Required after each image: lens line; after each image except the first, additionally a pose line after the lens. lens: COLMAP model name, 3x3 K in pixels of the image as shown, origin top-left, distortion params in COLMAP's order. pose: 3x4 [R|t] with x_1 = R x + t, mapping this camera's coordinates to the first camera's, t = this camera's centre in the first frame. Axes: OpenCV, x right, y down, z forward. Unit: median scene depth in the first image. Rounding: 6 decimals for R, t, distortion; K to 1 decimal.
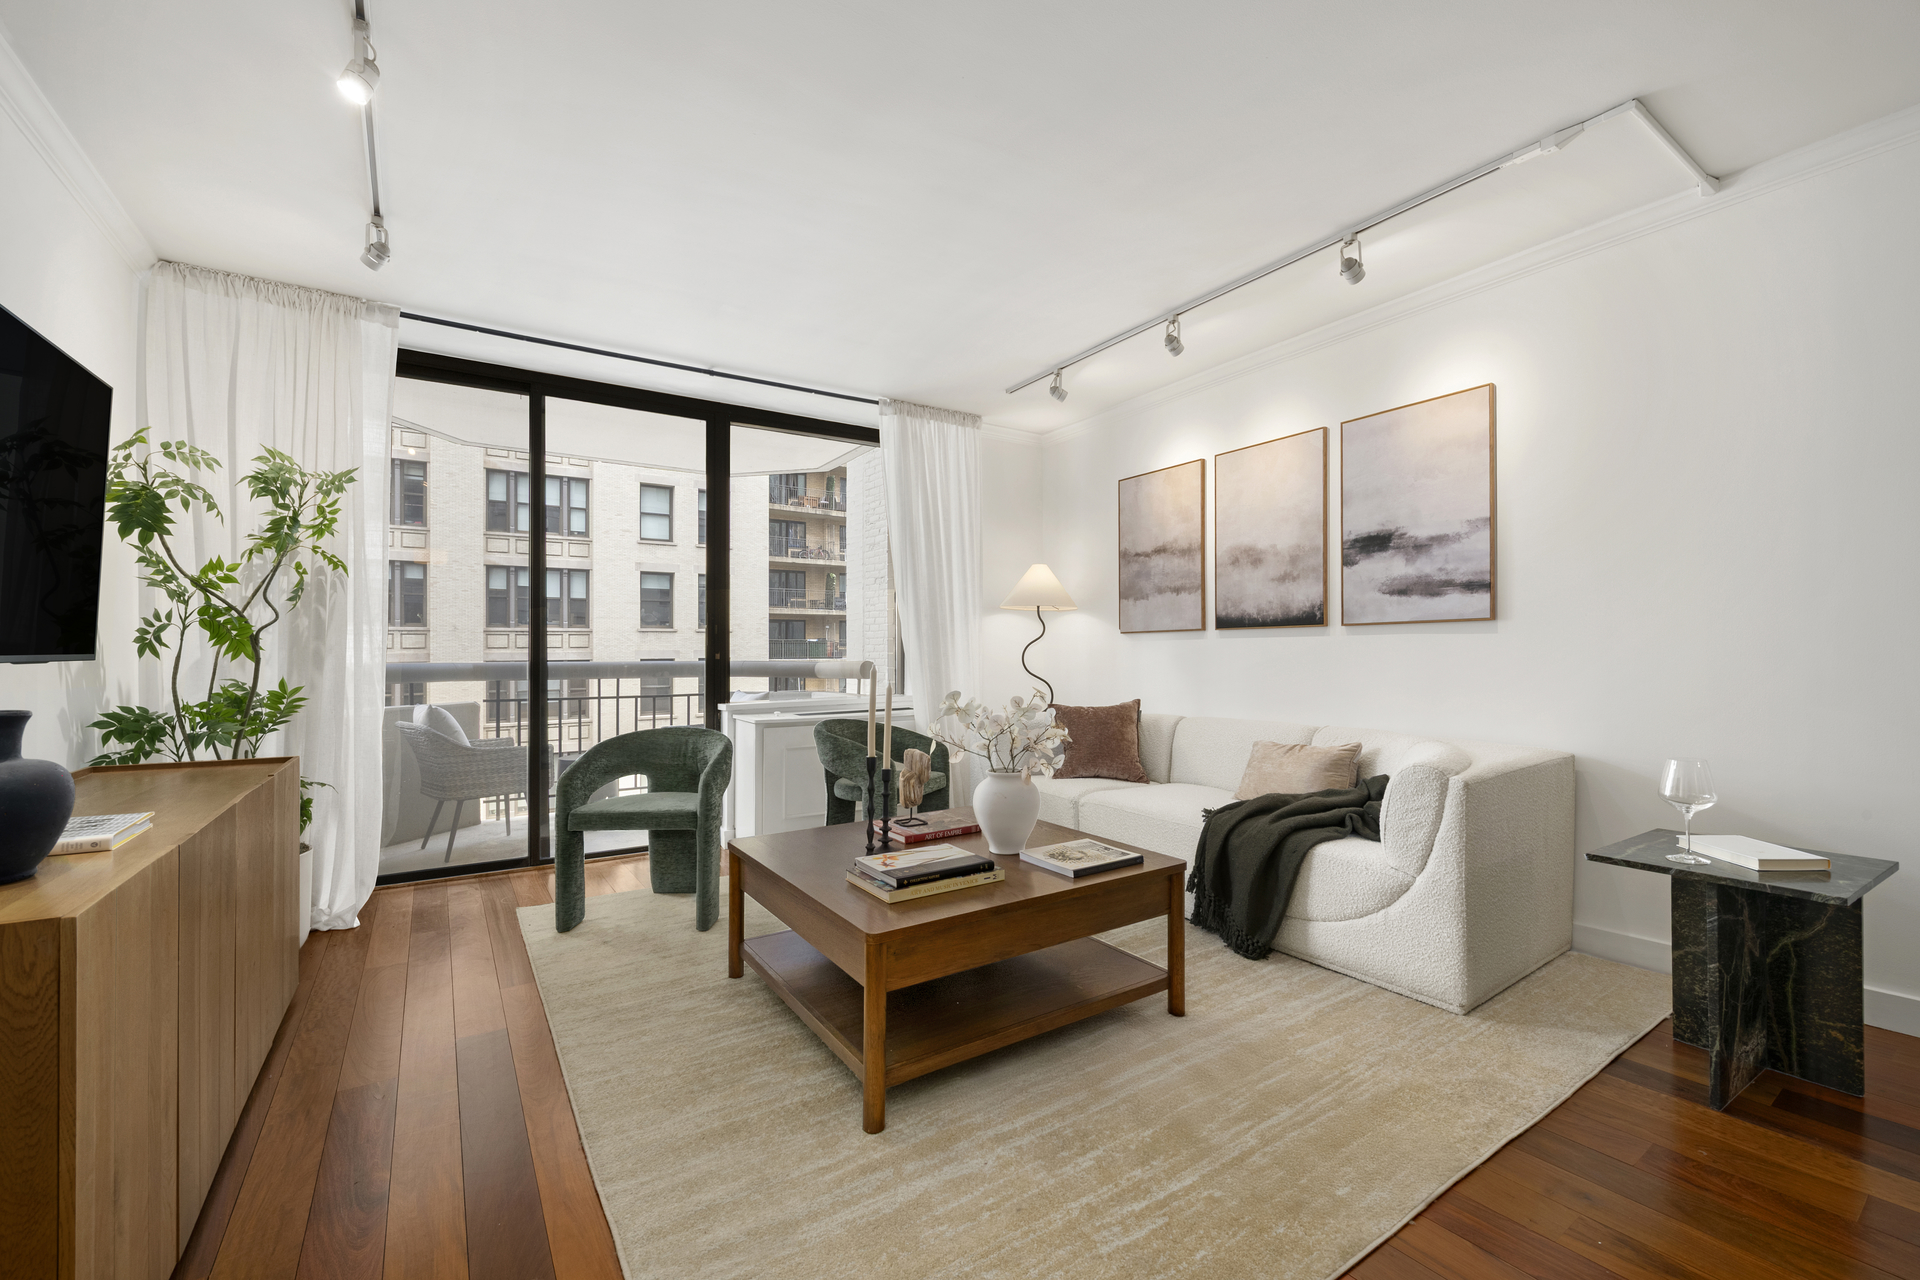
lens RADIAL K [[813.5, 0, 967.9], [0, 813.5, 644.4], [0, 0, 1]] dist [-0.003002, -0.000597]
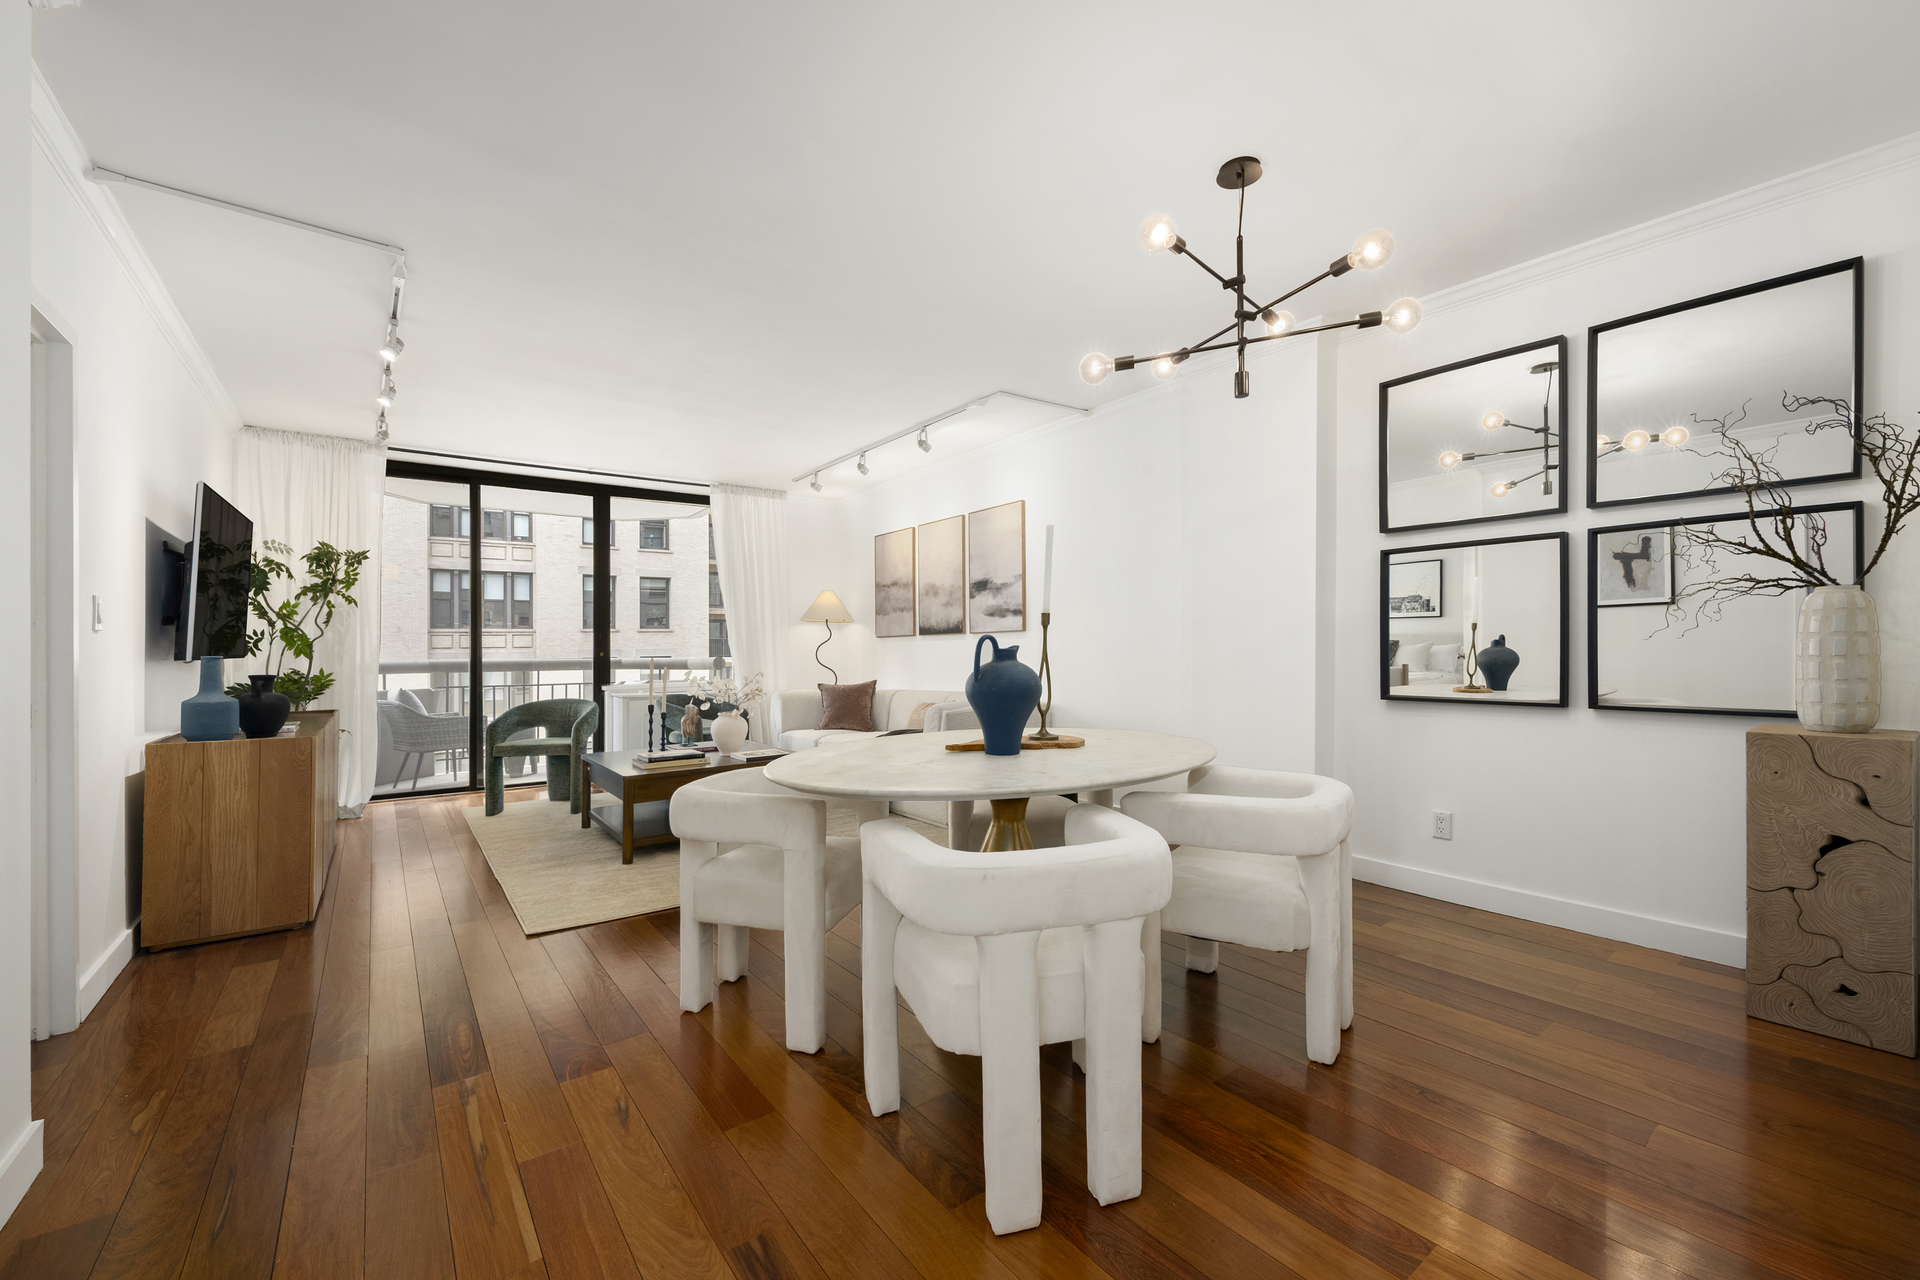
lens RADIAL K [[789.2, 0, 965.8], [0, 789.2, 639.4], [0, 0, 1]] dist [-0.002467, -0.000067]
pose [[0.997985, -0.004937, 0.063253, 0.301583], [0.005134, 0.999982, -0.002946, -0.005614], [-0.063237, 0.003265, 0.997993, -0.546289]]
